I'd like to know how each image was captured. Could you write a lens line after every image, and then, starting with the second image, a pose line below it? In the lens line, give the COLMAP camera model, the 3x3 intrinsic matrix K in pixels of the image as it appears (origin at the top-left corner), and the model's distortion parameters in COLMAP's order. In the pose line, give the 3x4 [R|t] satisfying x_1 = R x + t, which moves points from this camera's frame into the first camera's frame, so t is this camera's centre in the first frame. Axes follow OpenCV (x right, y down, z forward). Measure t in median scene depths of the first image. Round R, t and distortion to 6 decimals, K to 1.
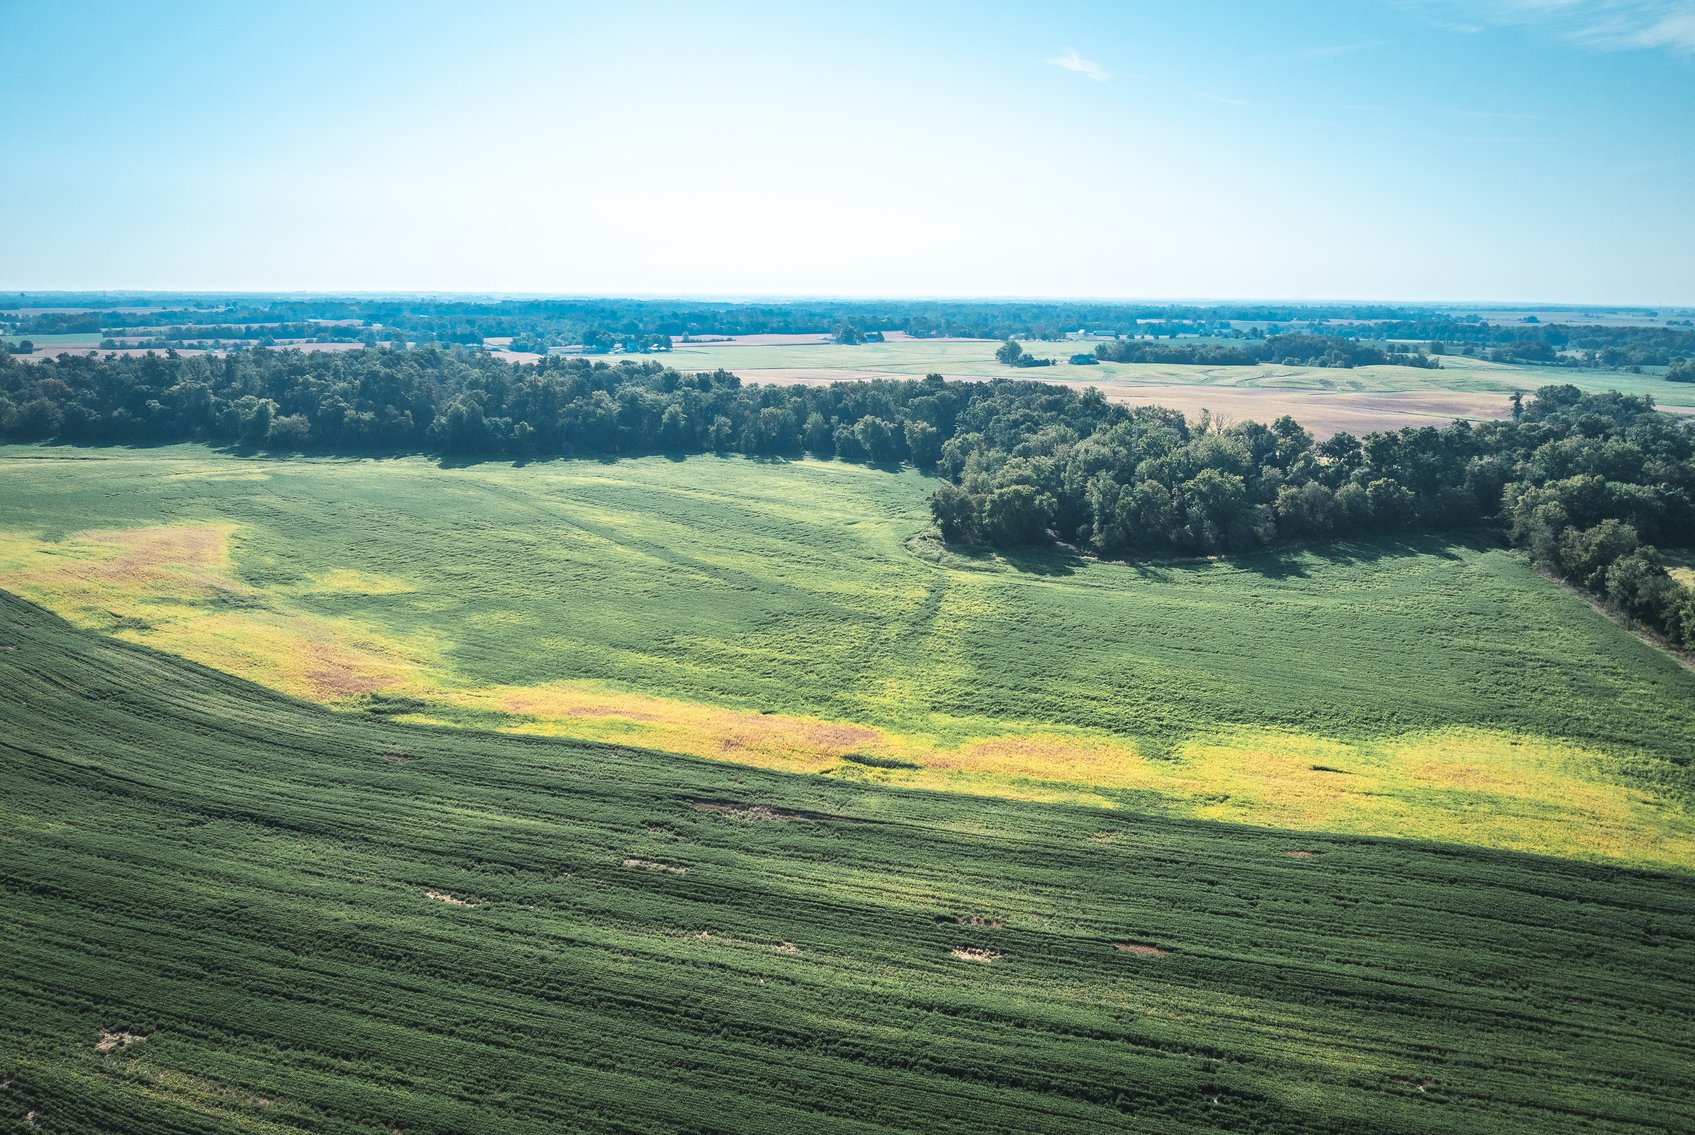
lens RADIAL K [[1196.5, 0, 851.9], [0, 1196.5, 581.1], [0, 0, 1]] dist [-0.050092, 0.016500]
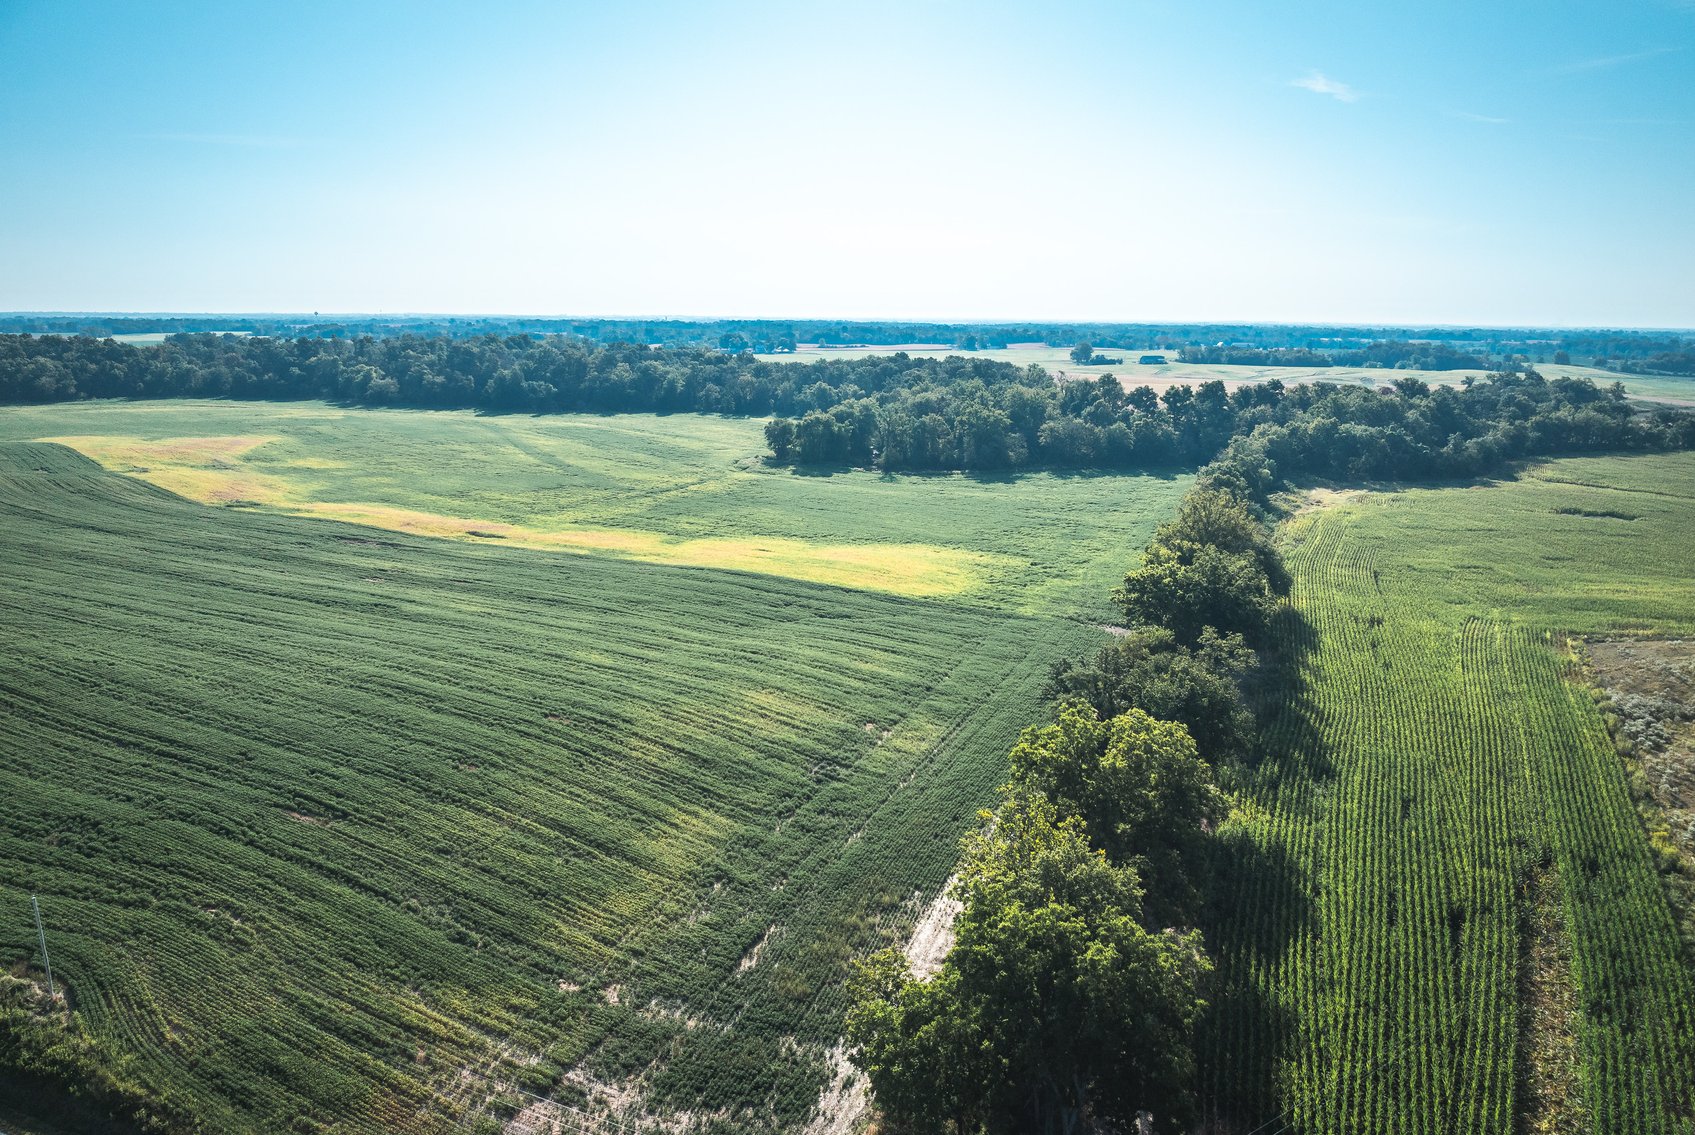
lens RADIAL K [[1196.5, 0, 856.2], [0, 1196.5, 547.6], [0, 0, 1]] dist [-0.050092, 0.016500]
pose [[0.980943, 0.037992, -0.190544, 0.273064], [-0.047022, 0.997964, -0.043096, 0.072849], [0.188519, 0.051235, 0.980732, -0.146619]]
